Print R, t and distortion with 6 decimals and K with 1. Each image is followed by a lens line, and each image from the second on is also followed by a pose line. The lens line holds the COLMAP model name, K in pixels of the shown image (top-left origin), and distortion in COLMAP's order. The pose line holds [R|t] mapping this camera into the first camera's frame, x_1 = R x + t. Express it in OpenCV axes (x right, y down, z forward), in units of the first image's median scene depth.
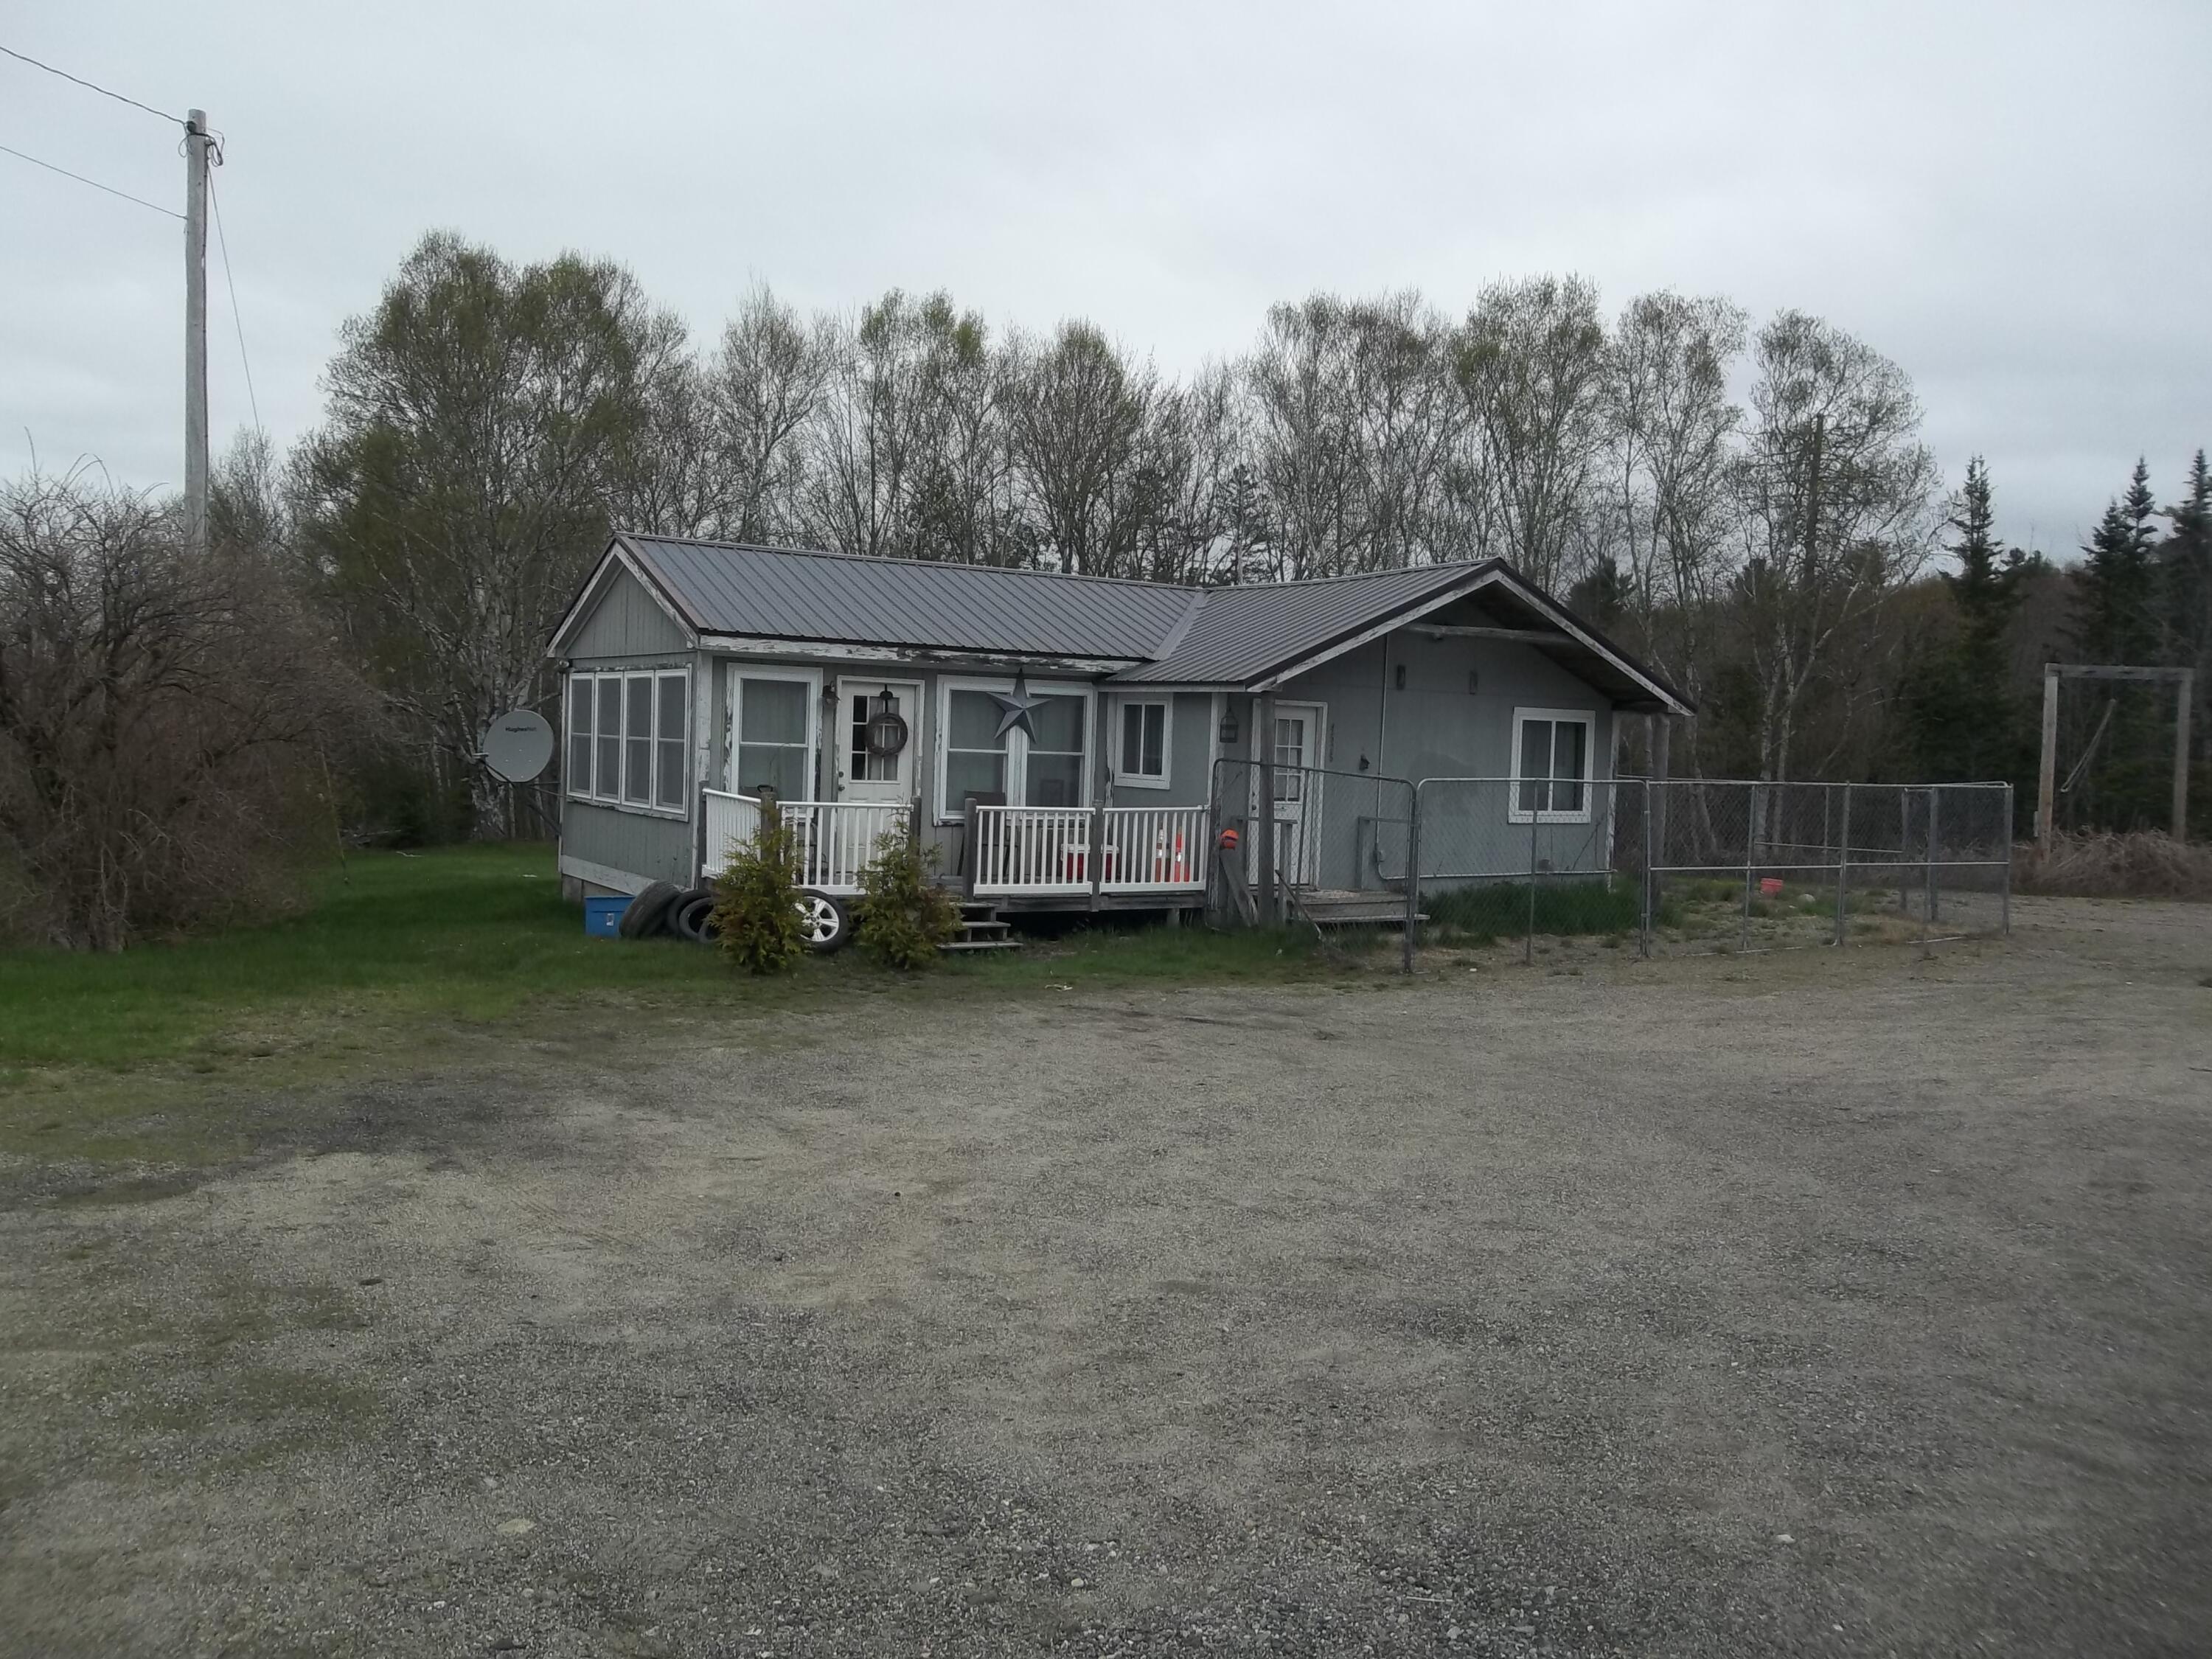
lens RADIAL K [[1786.4, 0, 1089.5], [0, 1786.4, 817.6], [0, 0, 1]] dist [-0.005512, 0.014592]
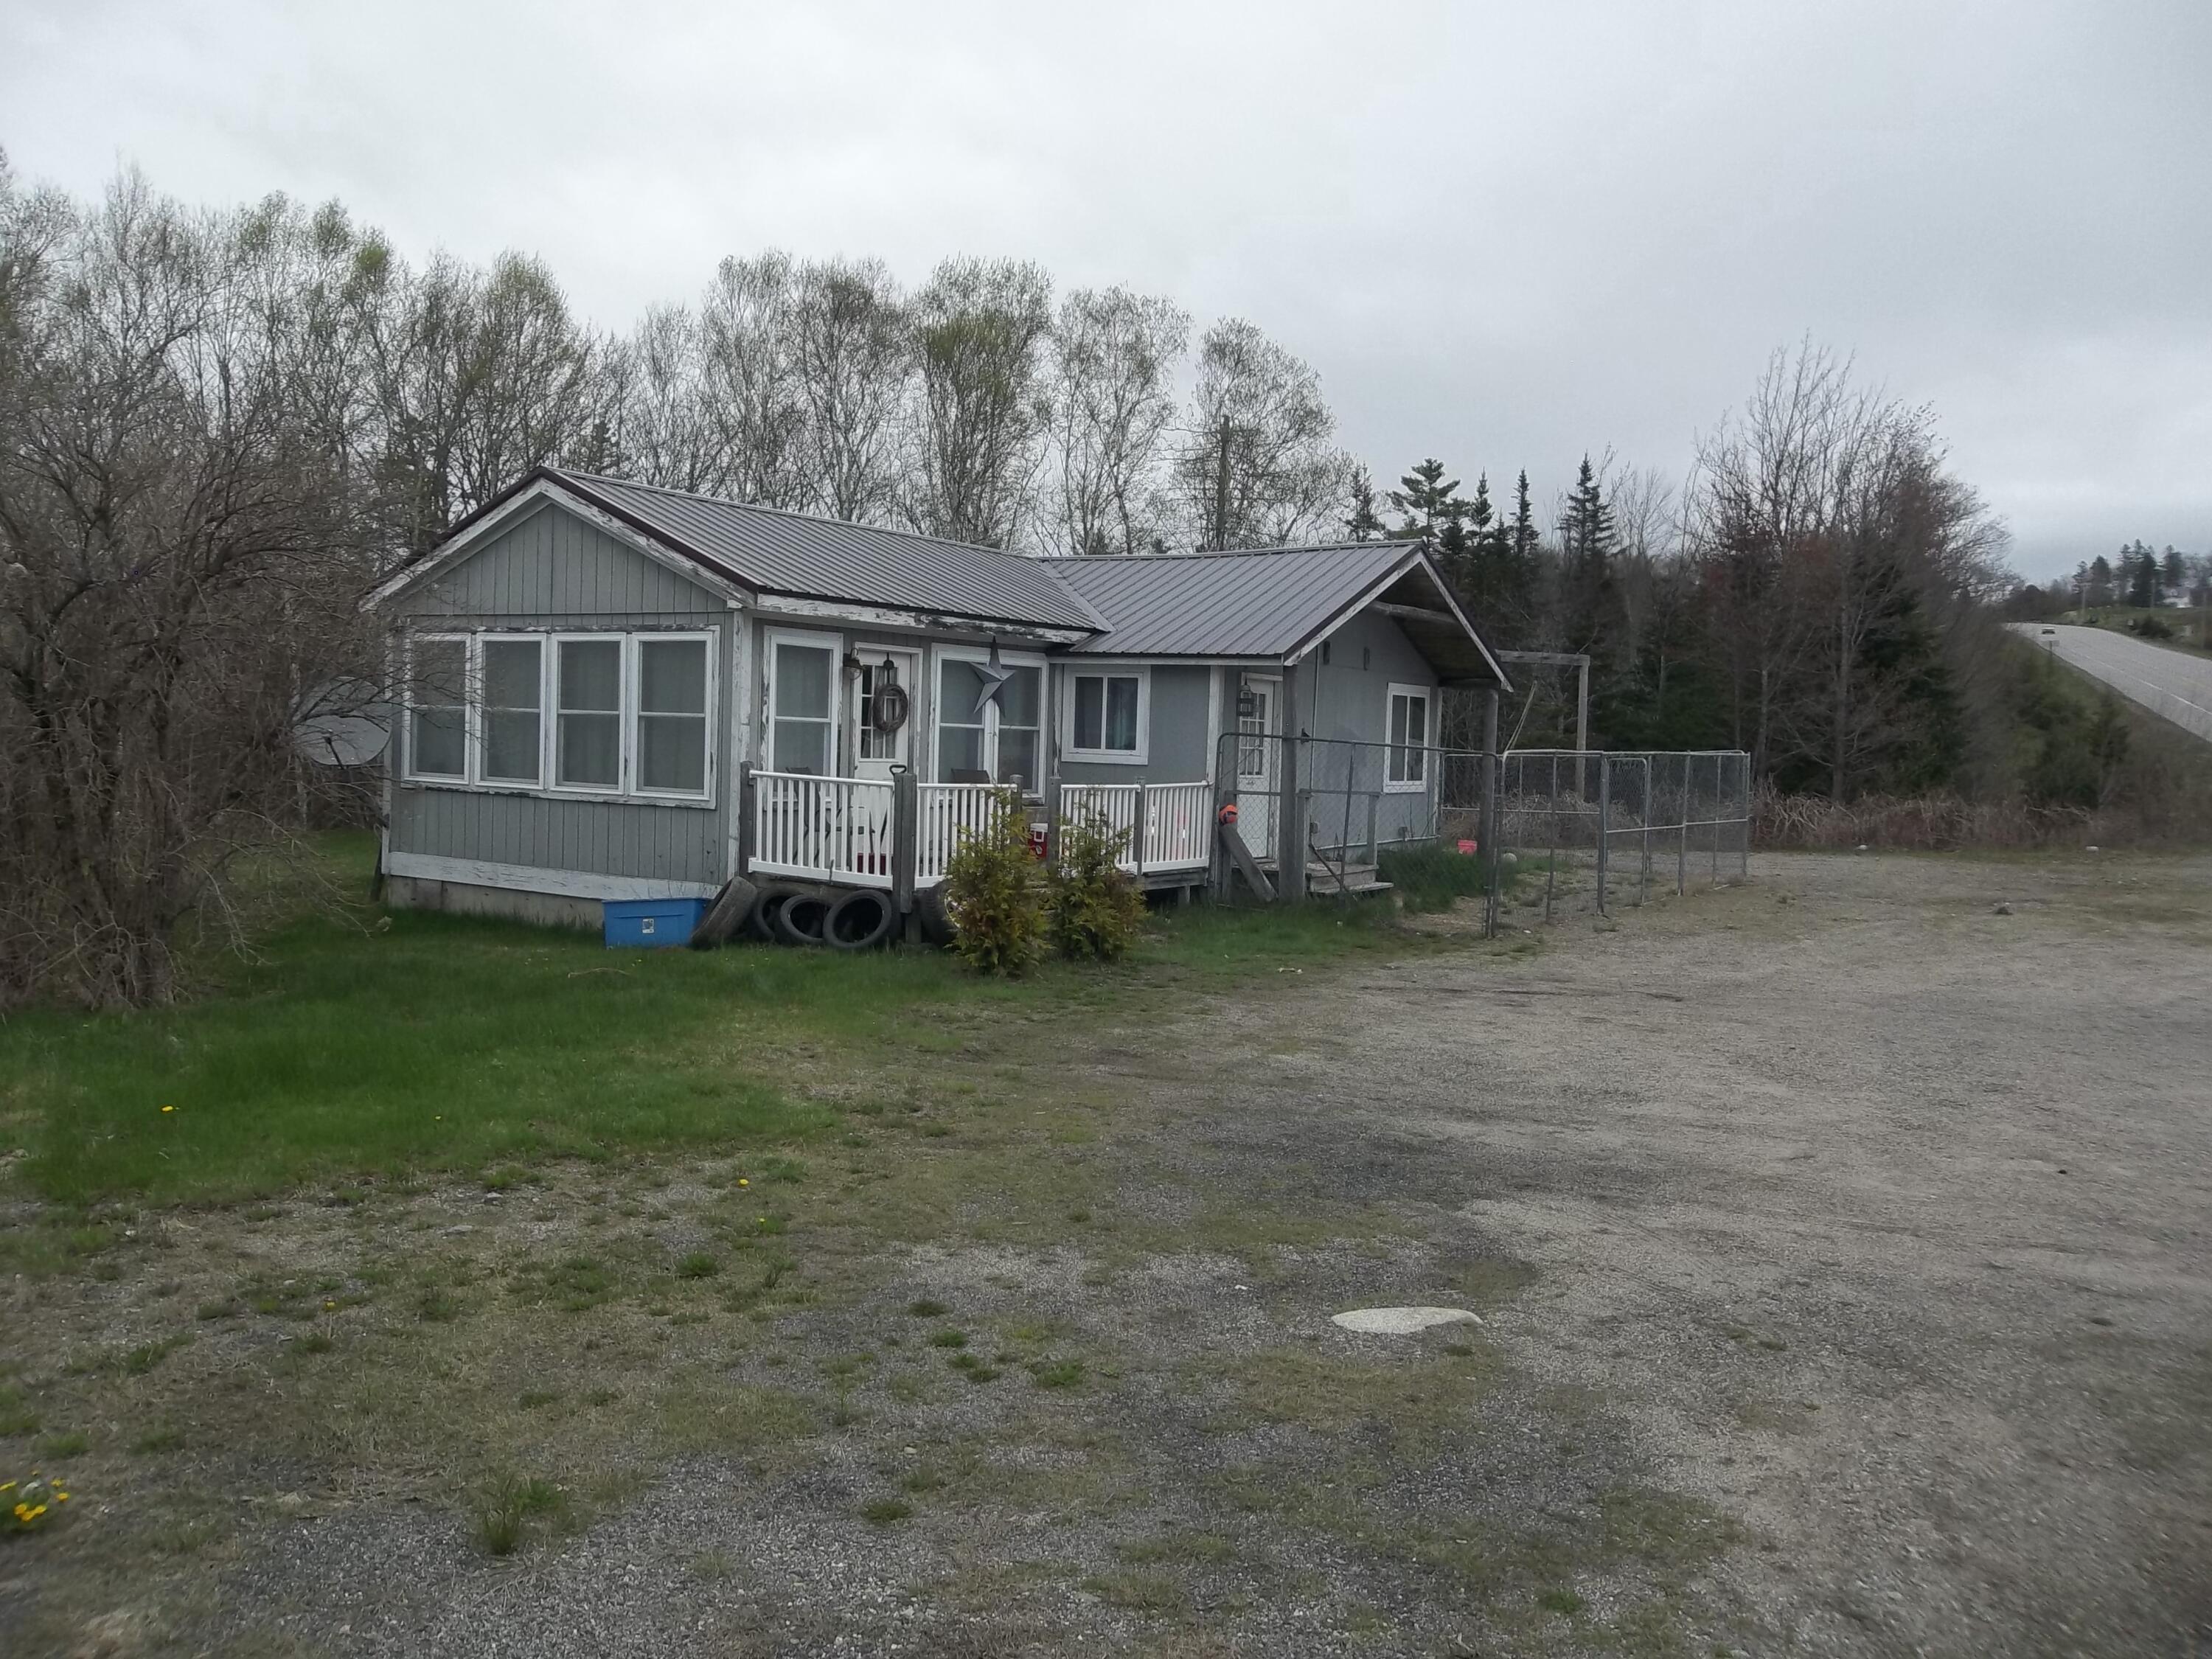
lens RADIAL K [[1786.4, 0, 1089.5], [0, 1786.4, 817.6], [0, 0, 1]] dist [-0.005512, 0.014592]
pose [[0.903549, -0.024474, 0.427786, -0.408218], [0.017622, 0.999645, 0.019972, -0.006947], [-0.428123, -0.010508, 0.903660, 0.133520]]
